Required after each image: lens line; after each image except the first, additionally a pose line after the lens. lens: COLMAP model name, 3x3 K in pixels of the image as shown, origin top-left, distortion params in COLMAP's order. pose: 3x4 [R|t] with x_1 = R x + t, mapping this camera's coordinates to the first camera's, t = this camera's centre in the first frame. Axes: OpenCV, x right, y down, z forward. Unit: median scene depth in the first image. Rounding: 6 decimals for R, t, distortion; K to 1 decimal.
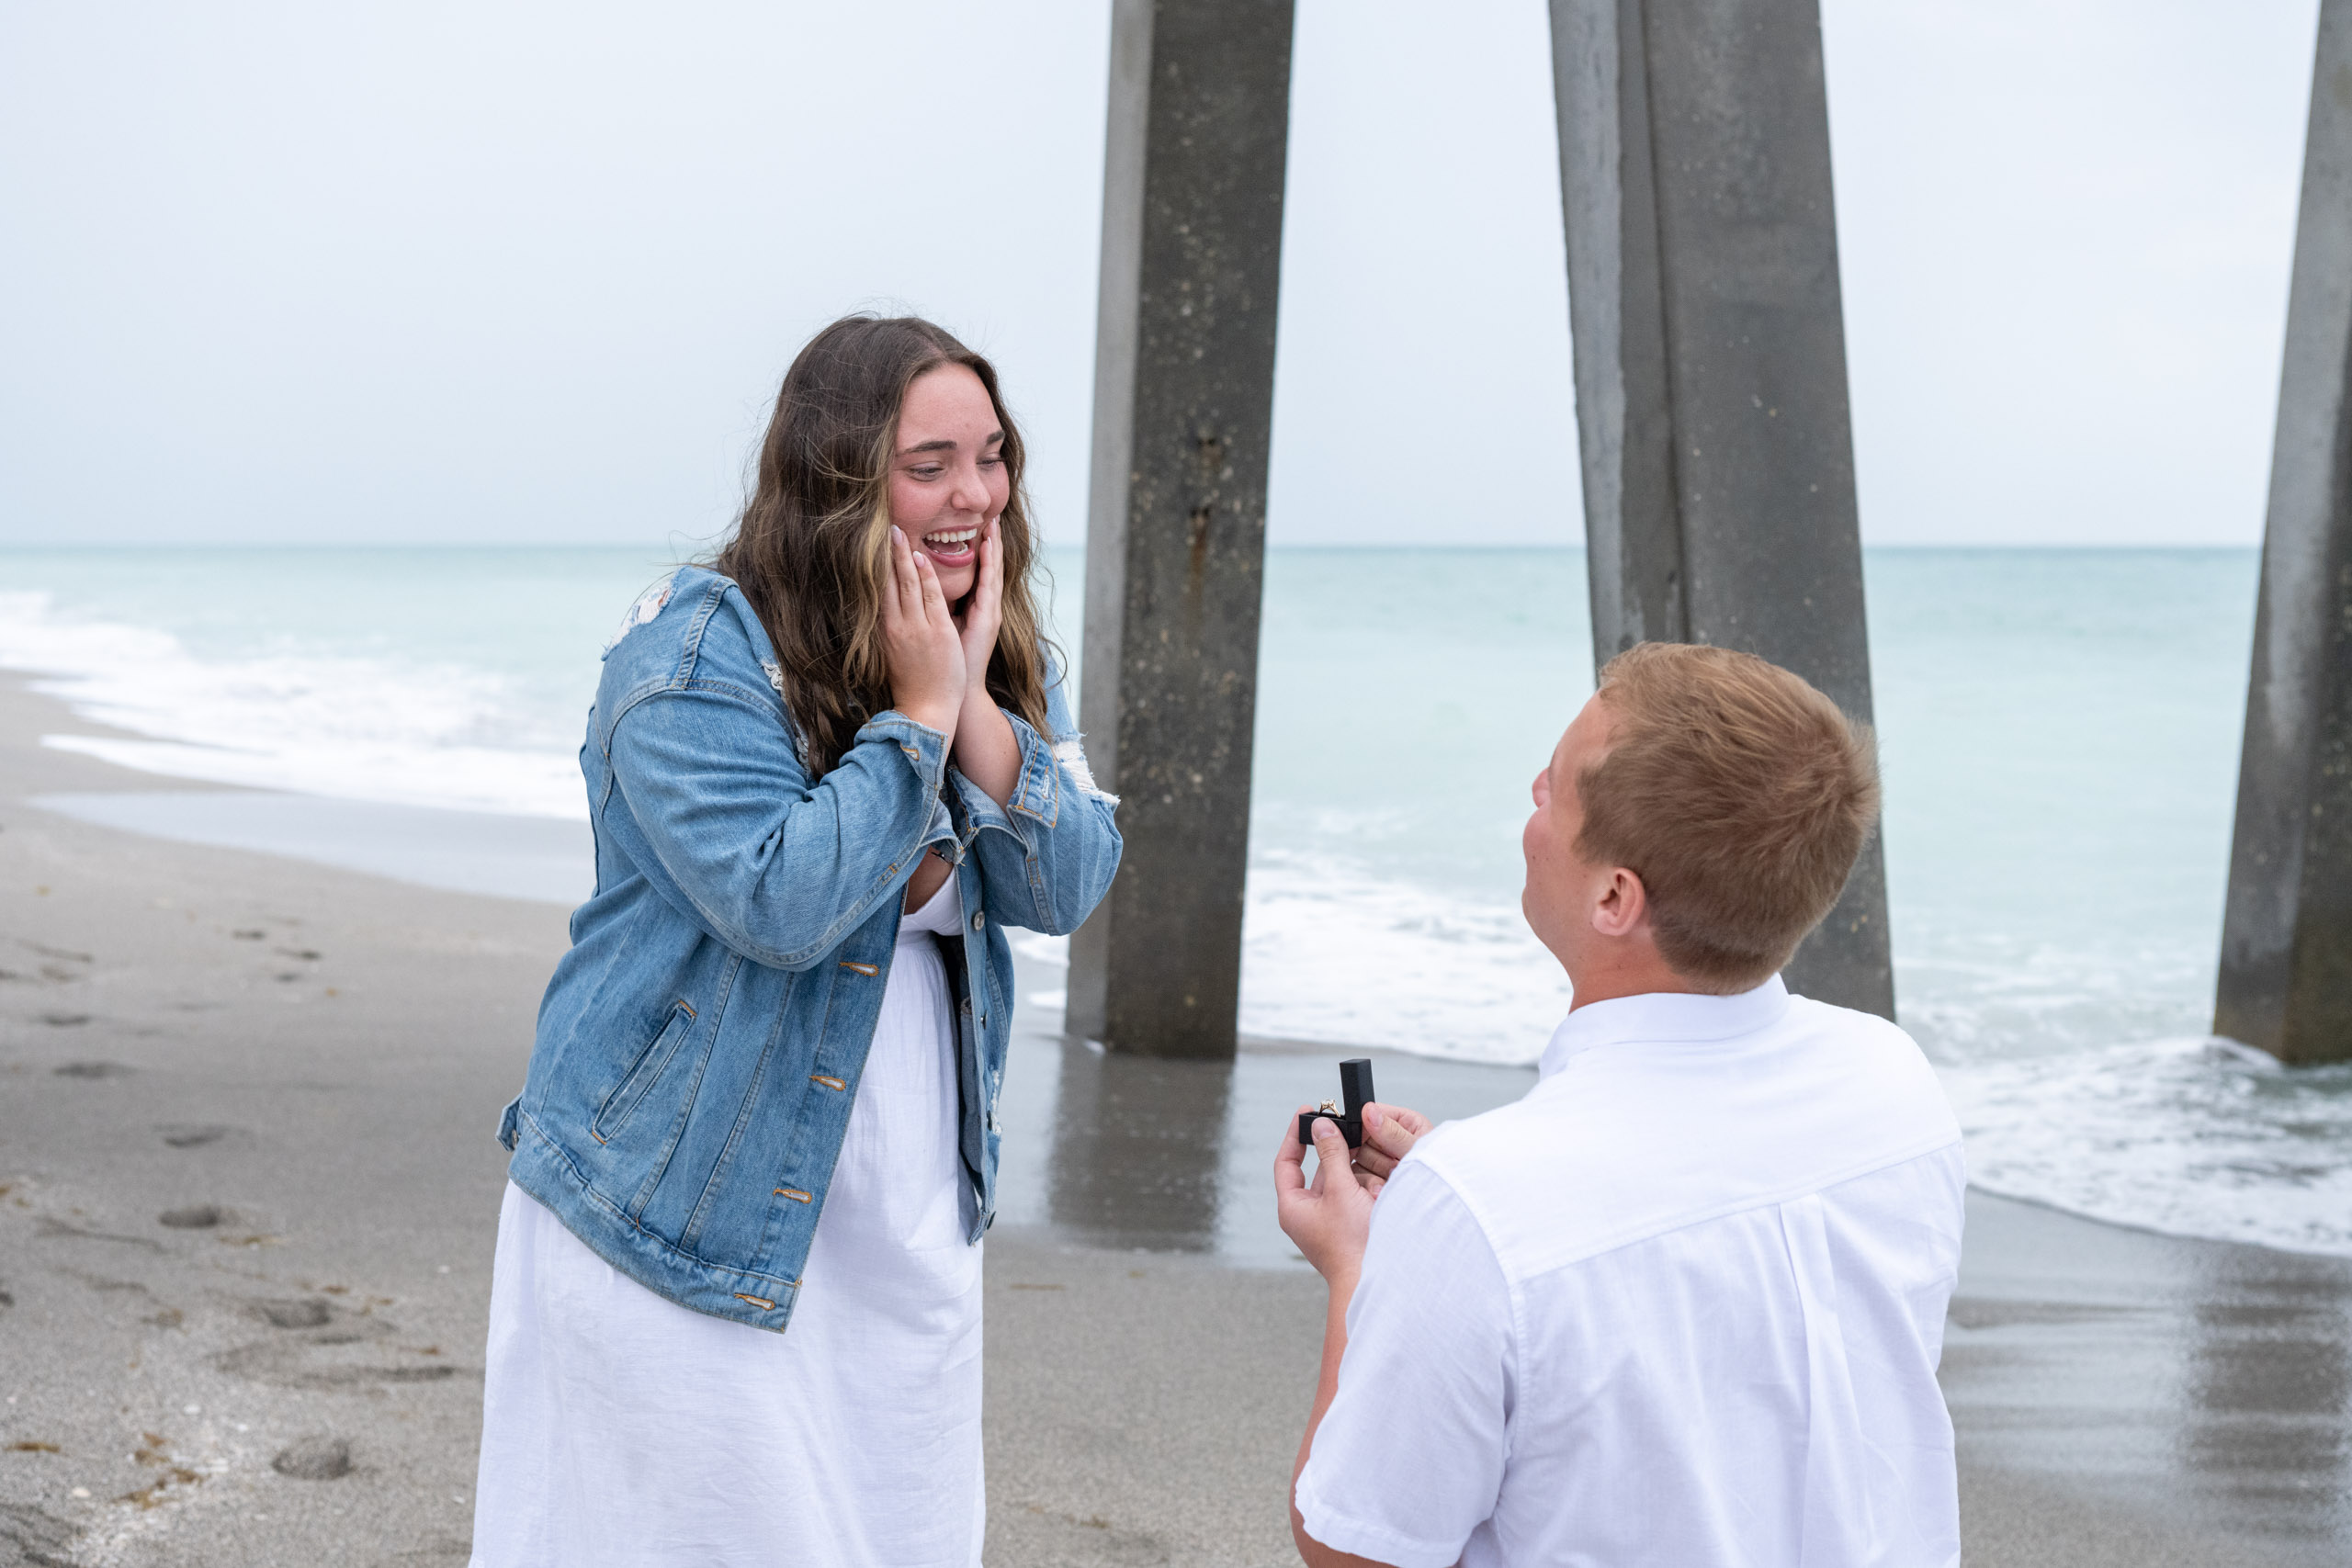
lens RADIAL K [[3448.5, 0, 1187.1], [0, 3448.5, 743.6], [0, 0, 1]] dist [-0.018309, 0.053382]
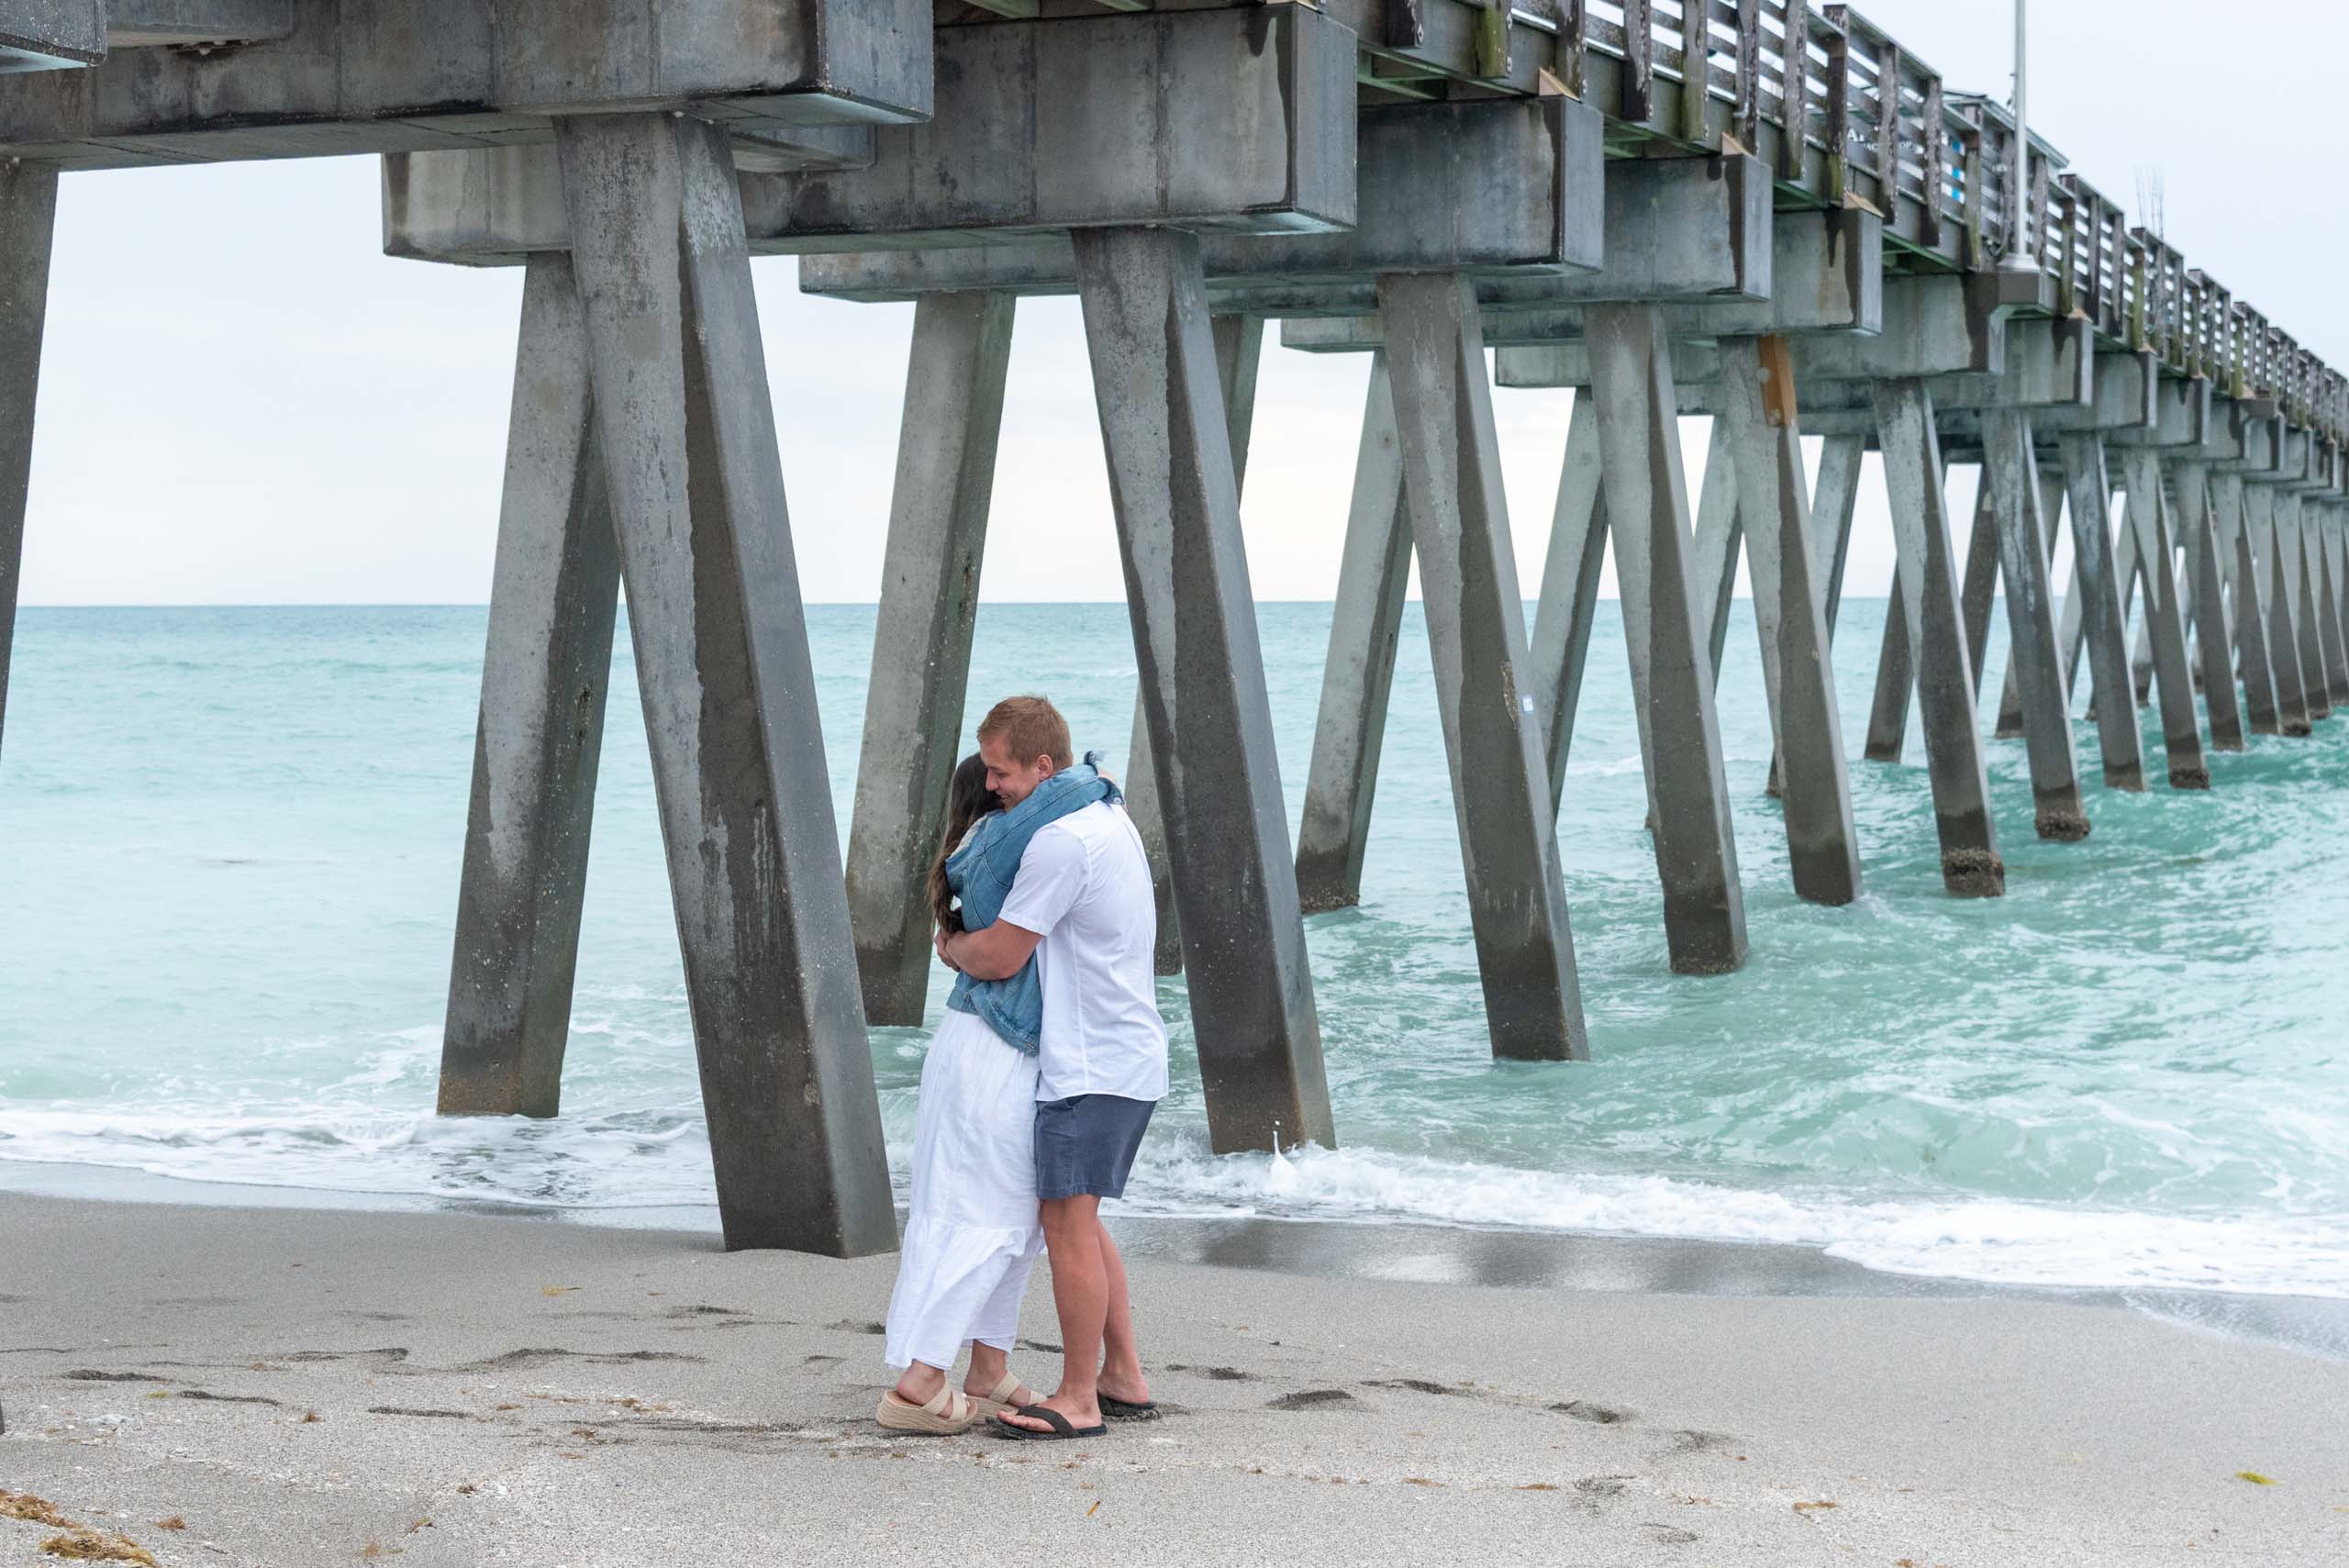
lens RADIAL K [[3703.9, 0, 1178.7], [0, 3703.9, 936.4], [0, 0, 1]] dist [0.090678, -0.499343]
pose [[0.664980, -0.071056, 0.743474, -0.701628], [0.048414, 0.997471, 0.052028, -0.046321], [-0.745291, 0.001397, 0.666738, -0.199756]]
